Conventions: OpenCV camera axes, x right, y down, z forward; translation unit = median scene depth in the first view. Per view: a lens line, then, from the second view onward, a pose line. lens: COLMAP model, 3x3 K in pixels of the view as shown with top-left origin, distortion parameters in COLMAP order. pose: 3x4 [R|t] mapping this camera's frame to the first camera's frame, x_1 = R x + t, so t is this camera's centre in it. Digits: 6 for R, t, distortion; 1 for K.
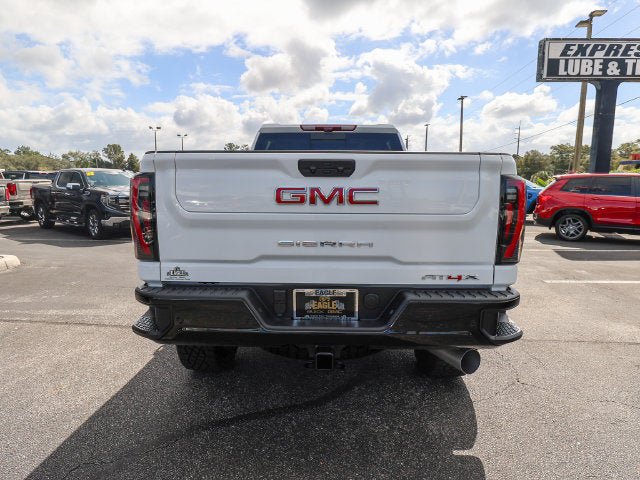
lens RADIAL K [[387.0, 0, 321.6], [0, 387.0, 236.2], [0, 0, 1]] dist [0.006739, -0.011447]
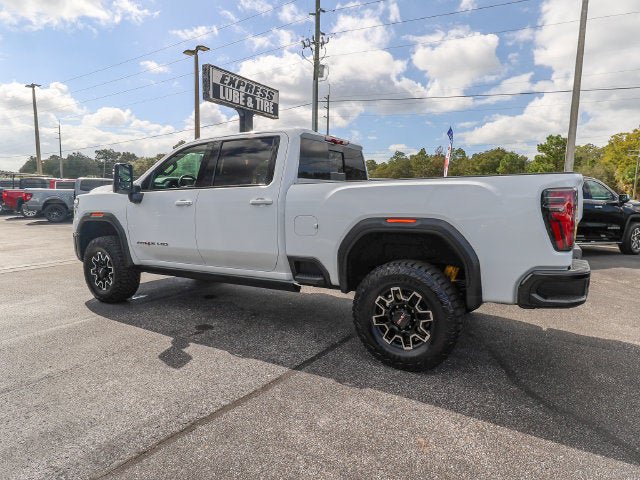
lens RADIAL K [[391.1, 0, 320.0], [0, 391.1, 240.0], [0, 0, 1]] dist [0.015385, -0.002432]
pose [[0.491244, -0.104247, 0.864761, -1.872985], [0.106259, 0.992569, 0.059292, -0.145677], [-0.864516, 0.062762, 0.498671, 0.944687]]
